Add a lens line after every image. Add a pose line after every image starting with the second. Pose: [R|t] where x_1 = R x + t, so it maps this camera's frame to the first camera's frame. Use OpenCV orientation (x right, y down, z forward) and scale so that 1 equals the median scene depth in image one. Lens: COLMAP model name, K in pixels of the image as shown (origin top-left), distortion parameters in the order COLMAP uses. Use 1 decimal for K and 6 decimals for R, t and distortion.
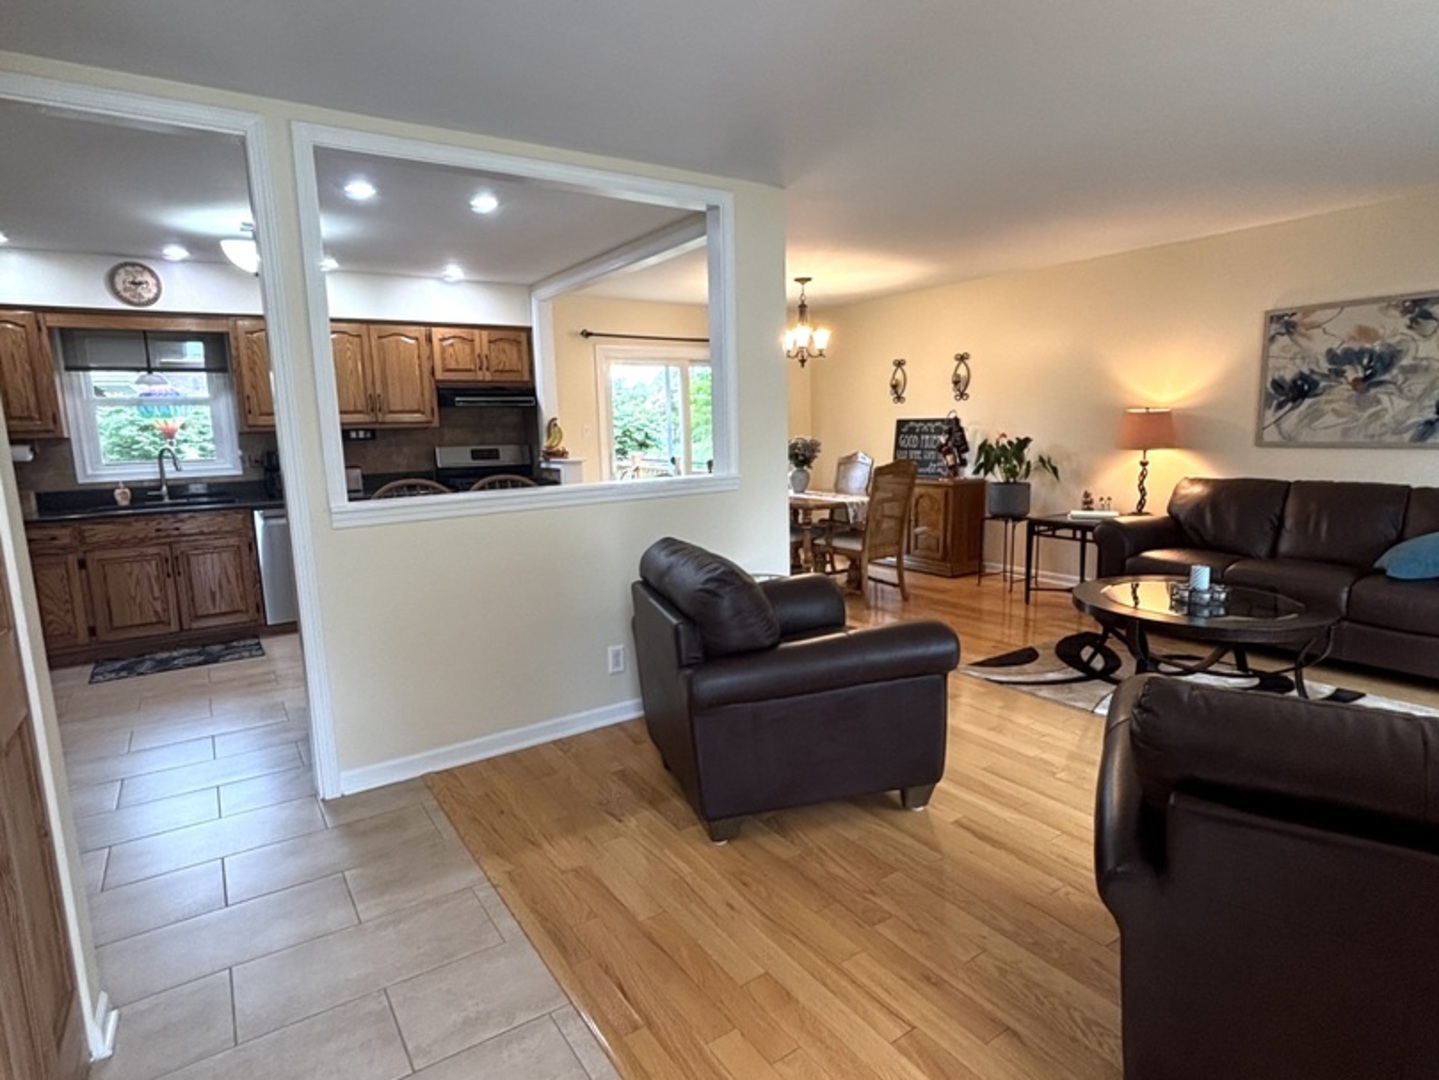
lens RADIAL K [[791.6, 0, 742.8], [0, 791.6, 549.2], [0, 0, 1]] dist [-0.041994, 0.020006]
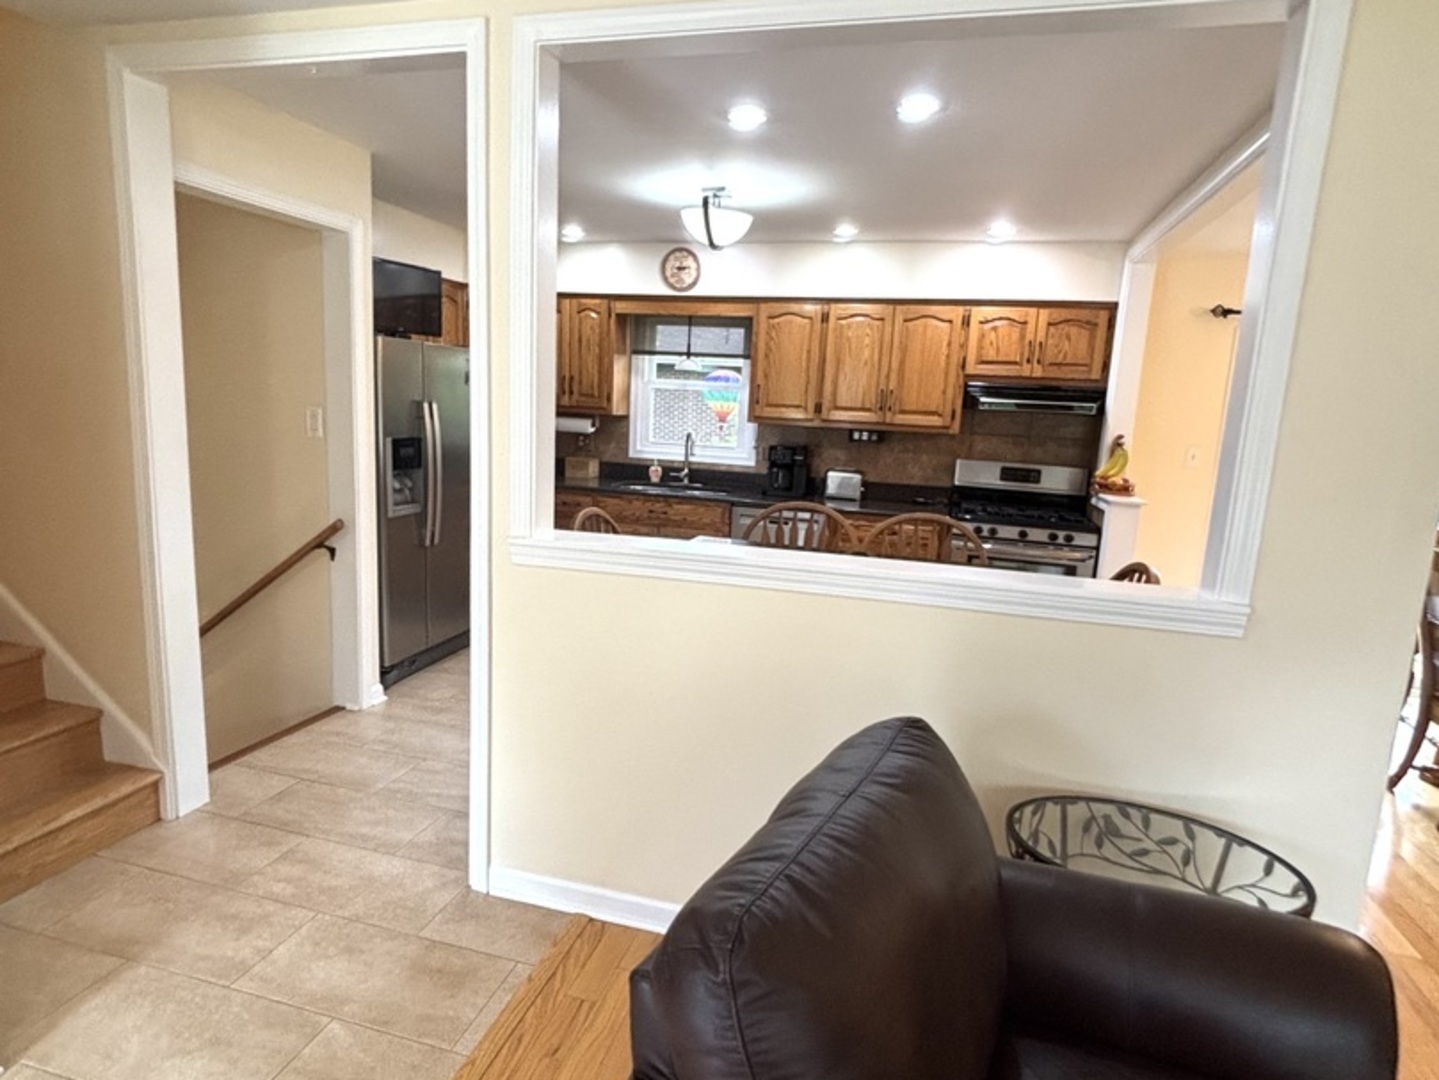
lens RADIAL K [[817.1, 0, 721.3], [0, 817.1, 544.2], [0, 0, 1]] dist [0.030726, -0.000826]
pose [[0.639246, 0.184773, -0.746474, 0.108527], [-0.188503, 0.978740, 0.080840, -0.079870], [0.745541, 0.089036, 0.660486, 0.334272]]
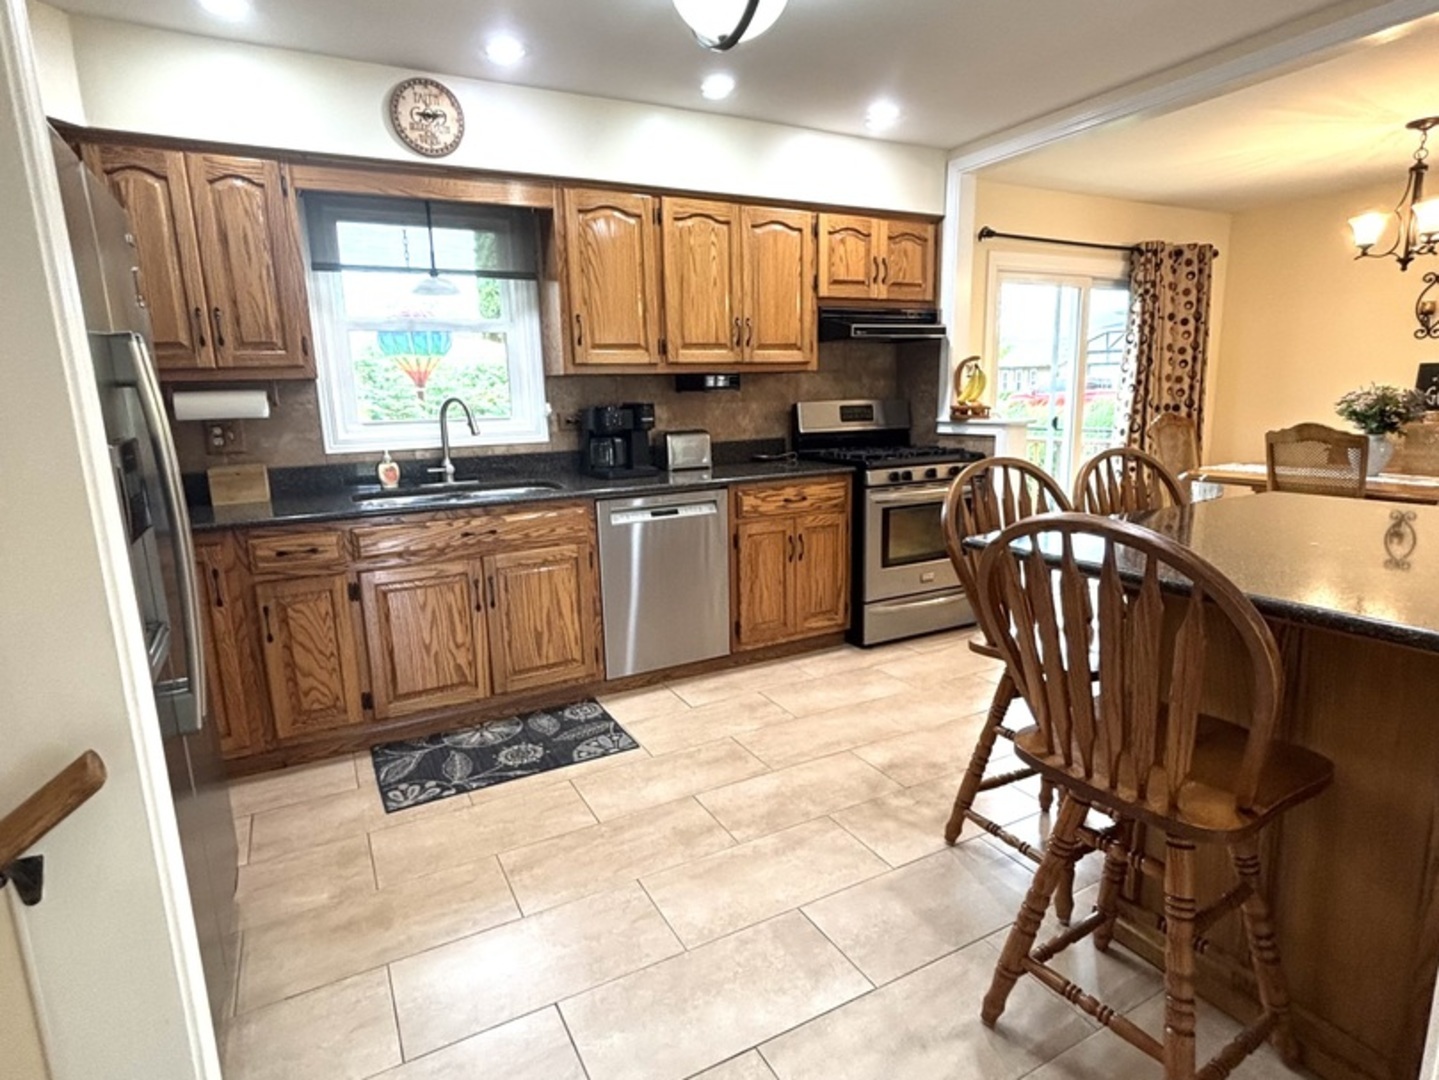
lens RADIAL K [[779.5, 0, 719.5], [0, 779.5, 540.0], [0, 0, 1]] dist [0.038695, -0.041140]
pose [[0.992762, 0.020363, -0.118359, -0.446012], [-0.015955, 0.999148, 0.038068, -0.042895], [0.119034, -0.035904, 0.992241, 0.387039]]
